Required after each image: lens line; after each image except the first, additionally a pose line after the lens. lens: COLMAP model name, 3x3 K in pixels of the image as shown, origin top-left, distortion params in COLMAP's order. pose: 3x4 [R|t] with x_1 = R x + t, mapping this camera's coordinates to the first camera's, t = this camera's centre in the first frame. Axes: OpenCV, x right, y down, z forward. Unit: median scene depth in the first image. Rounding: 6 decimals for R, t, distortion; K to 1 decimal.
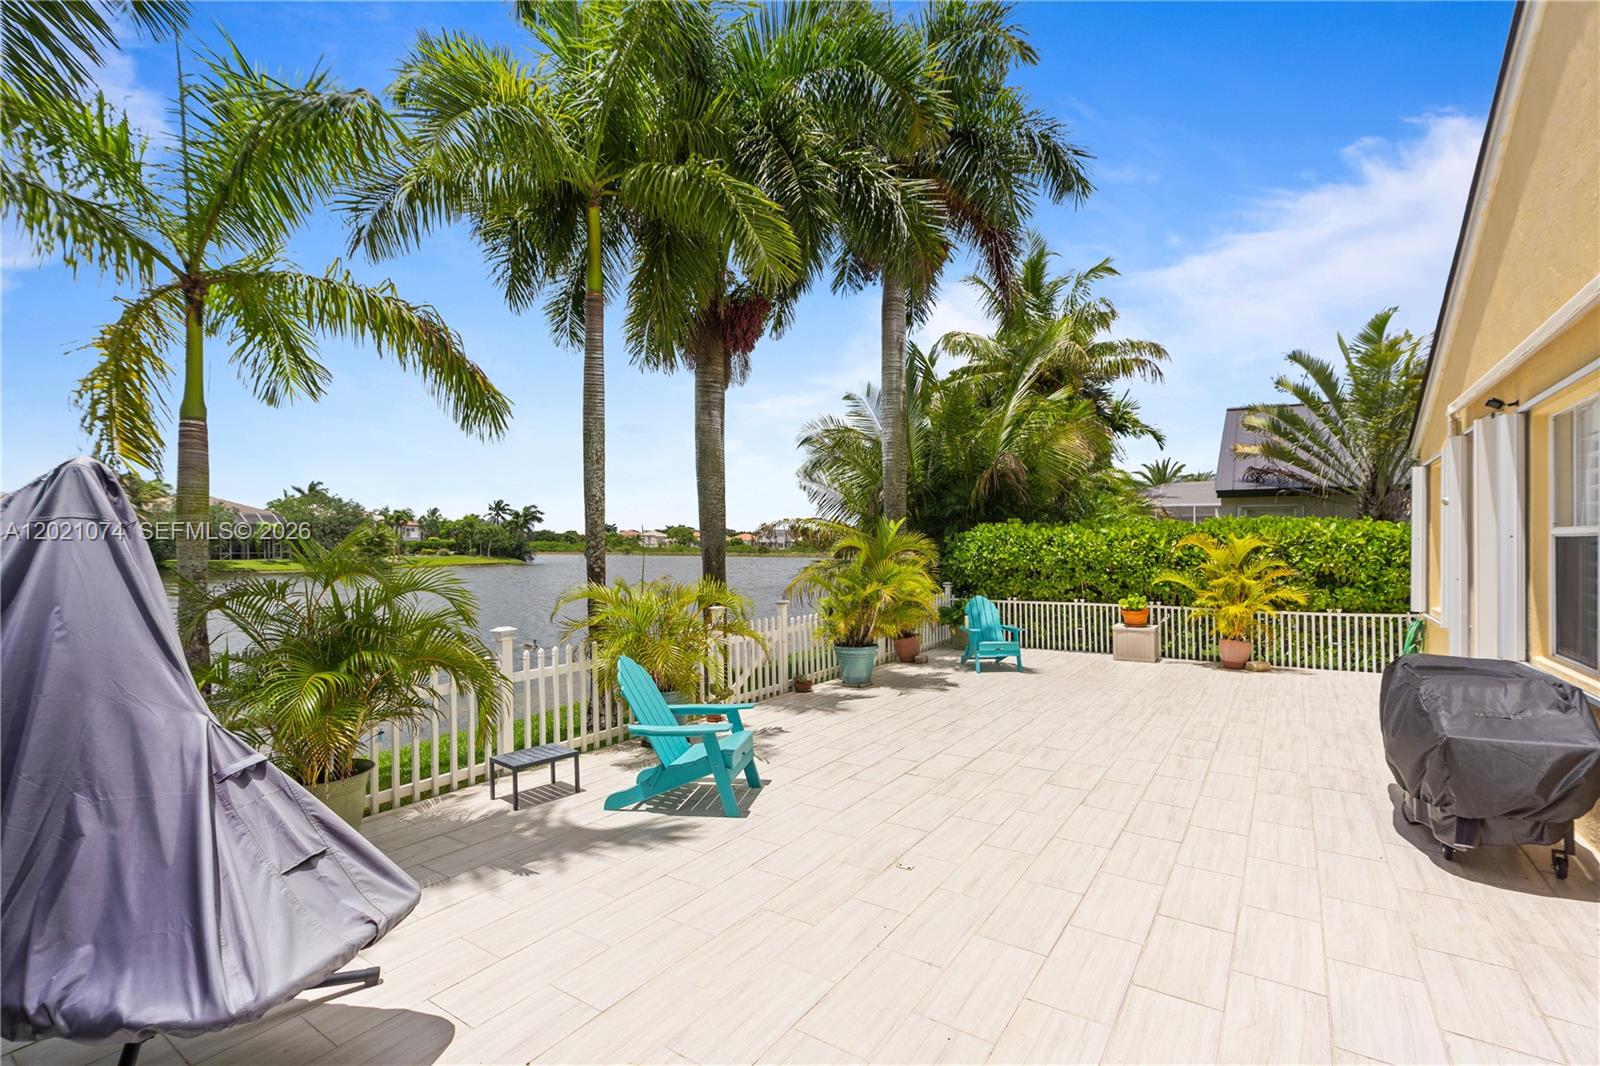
lens RADIAL K [[720.7, 0, 800.7], [0, 720.7, 549.0], [0, 0, 1]] dist [-0.002932, 0.000319]
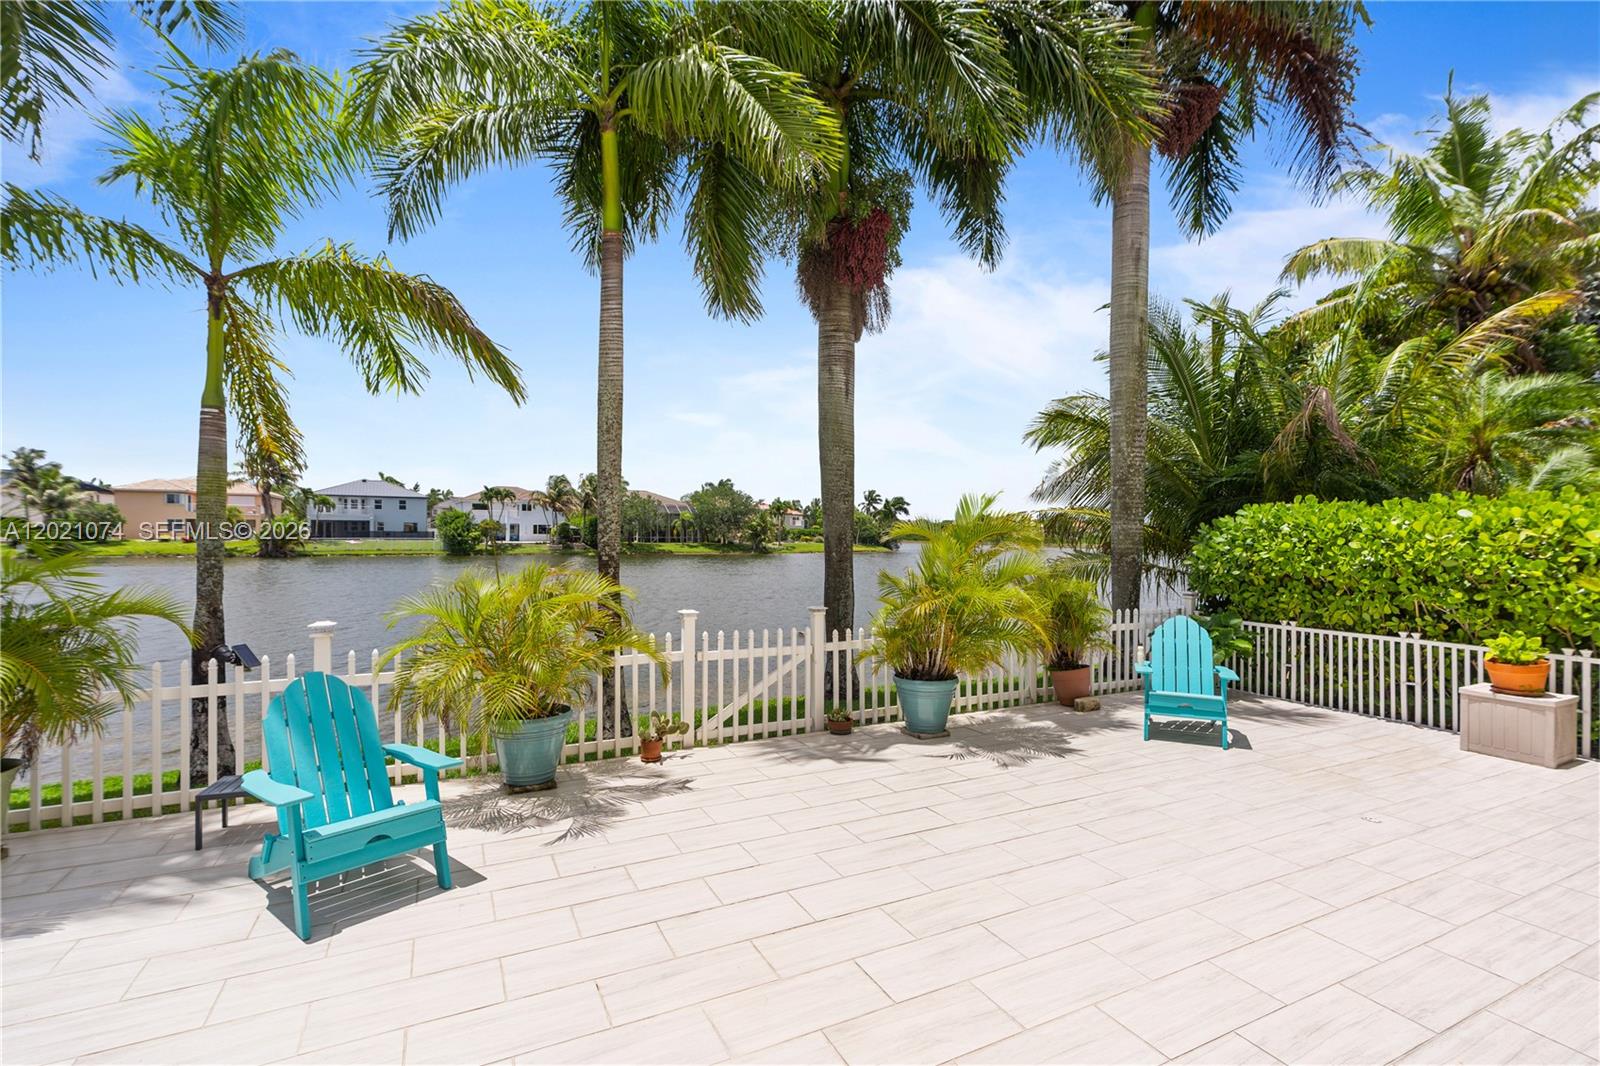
lens RADIAL K [[730.9, 0, 804.1], [0, 730.9, 547.6], [0, 0, 1]] dist [-0.004916, 0.000890]
pose [[0.872550, 0.020639, -0.488088, 0.270966], [-0.015032, 0.999768, 0.015404, -0.000121], [0.488293, -0.006104, 0.872658, 0.280381]]
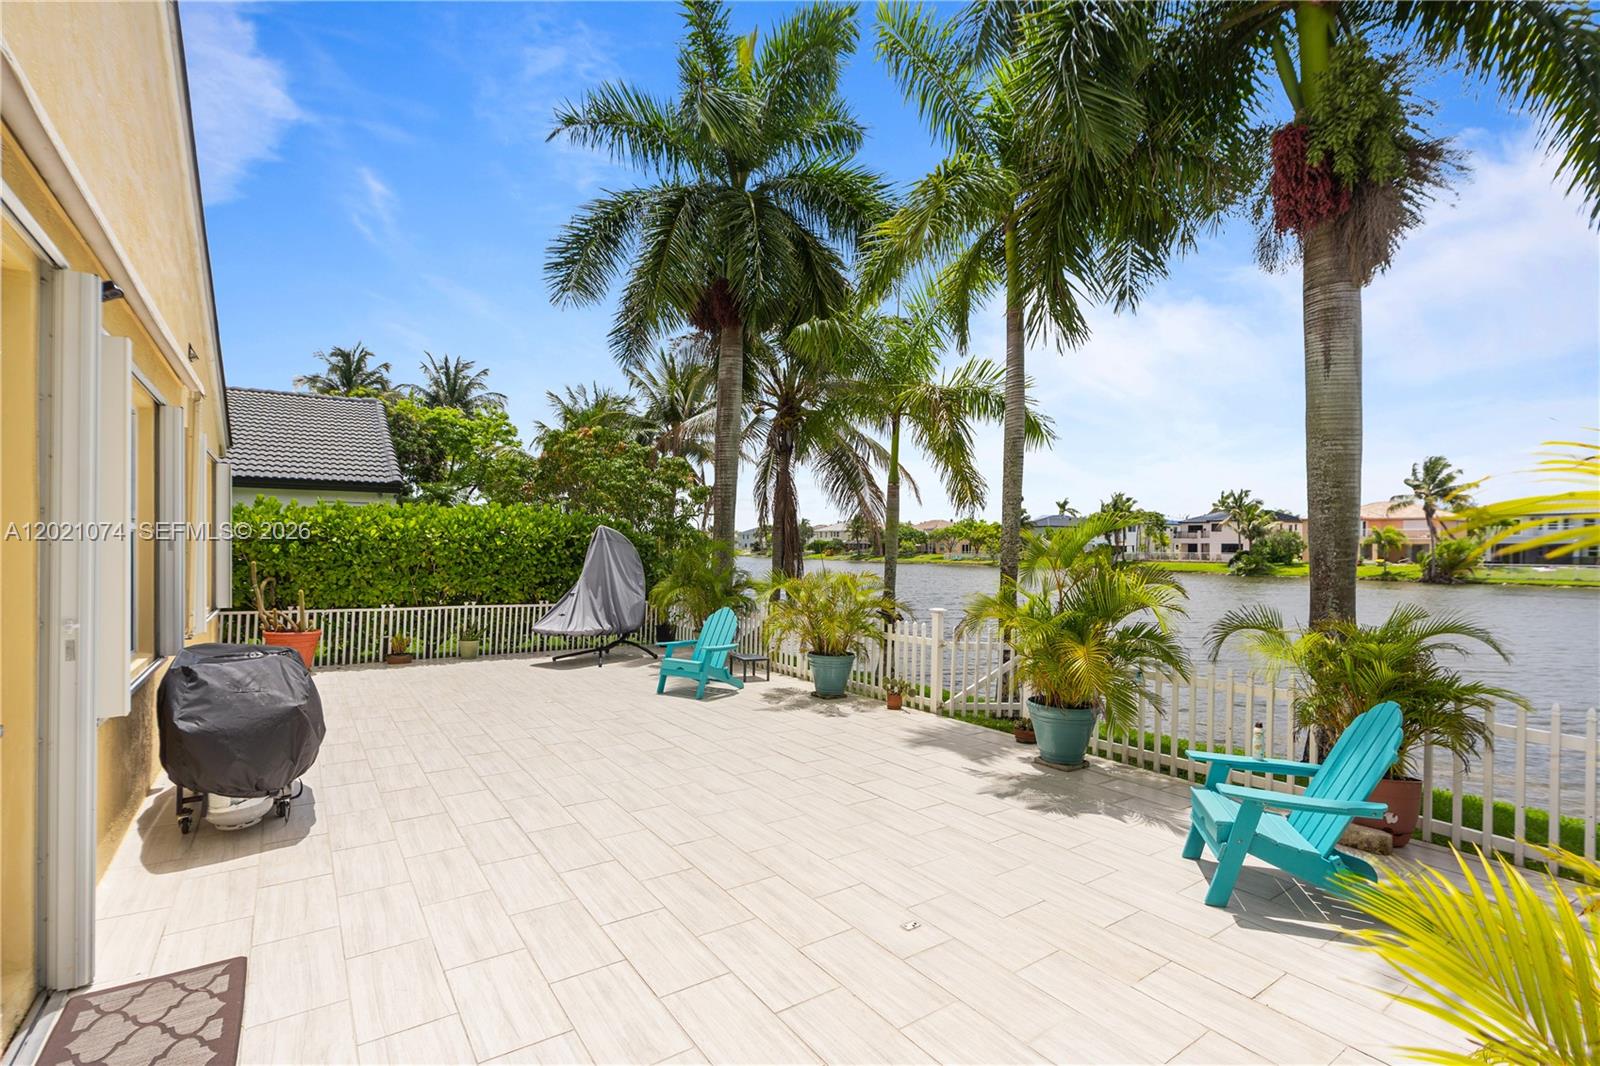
lens RADIAL K [[736.9, 0, 807.6], [0, 736.9, 536.2], [0, 0, 1]] dist [-0.004413, 0.000598]
pose [[-0.344333, -0.012664, -0.938762, 0.665436], [-0.016318, 0.999839, -0.007503, -0.006536], [0.938706, 0.012736, -0.344484, 0.864457]]
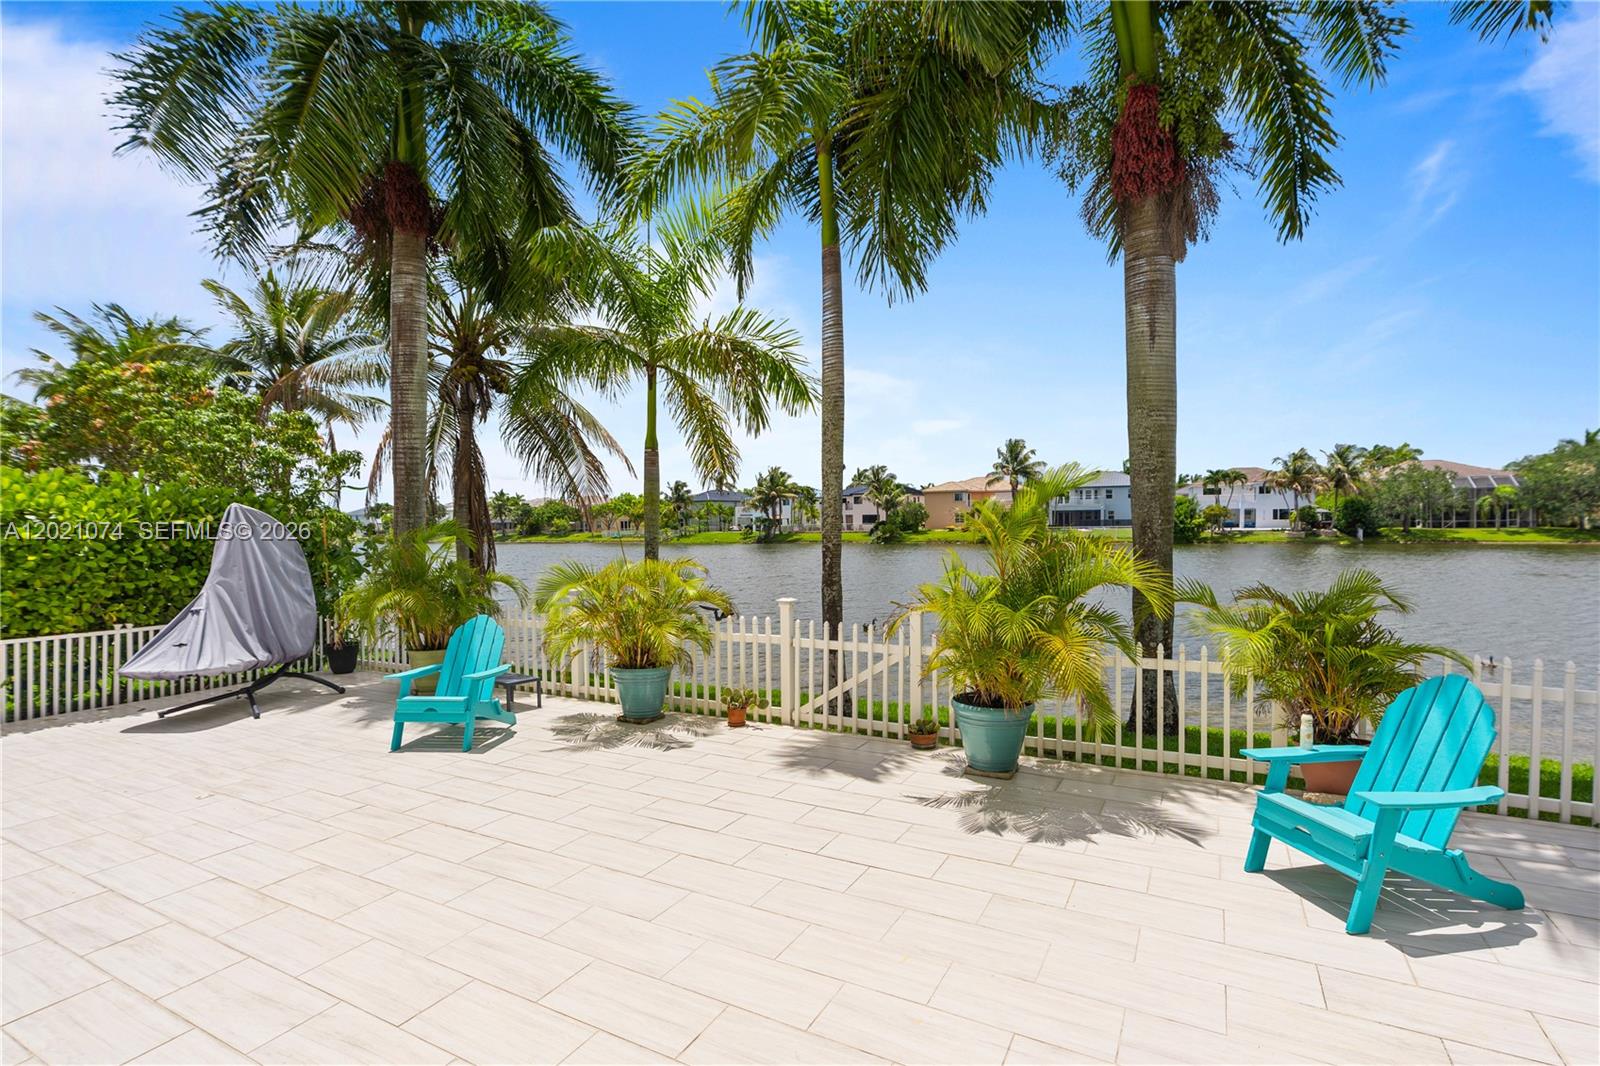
lens RADIAL K [[760.1, 0, 814.3], [0, 760.1, 551.5], [0, 0, 1]] dist [-0.013114, 0.008812]
pose [[0.115221, 0.040957, -0.992495, 0.548515], [0.005794, 0.999105, 0.041903, -0.006759], [0.993323, -0.010578, 0.114881, 0.681980]]
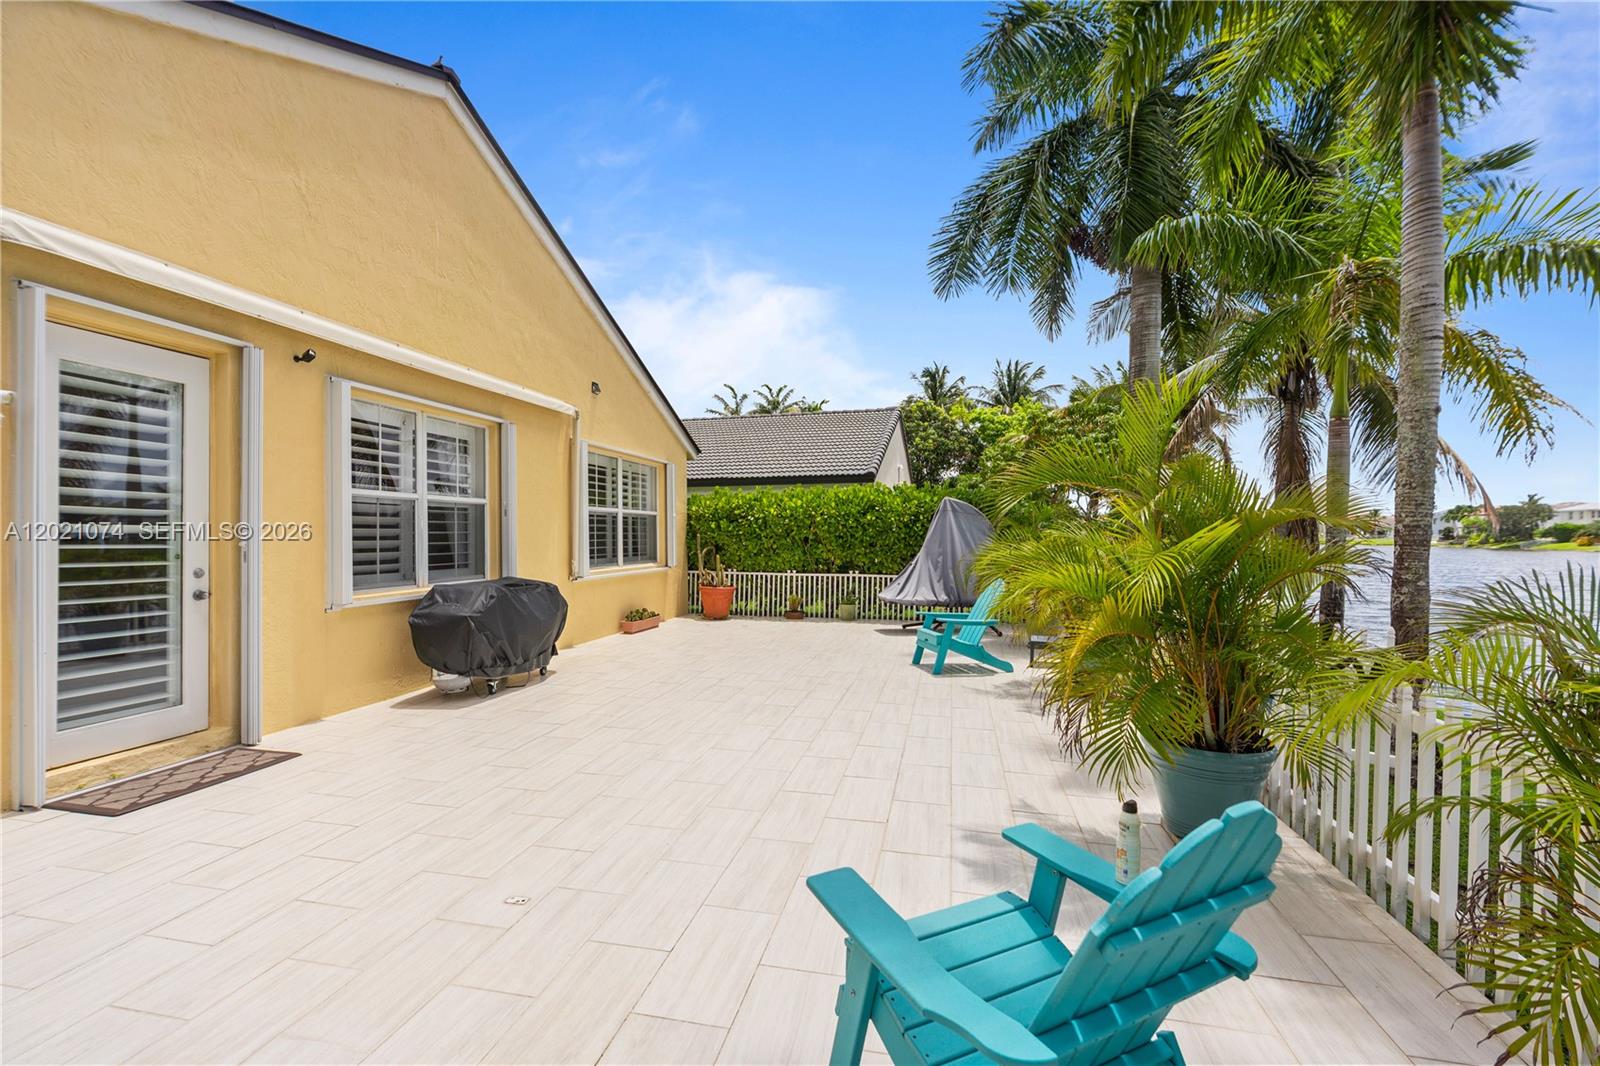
lens RADIAL K [[708.3, 0, 802.2], [0, 708.3, 538.0], [0, 0, 1]] dist [-0.006642, 0.000564]
pose [[-0.924369, 0.007244, -0.381430, 0.354943], [0.002522, 0.999914, 0.012878, 0.019213], [0.381490, 0.010942, -0.924308, 1.080209]]
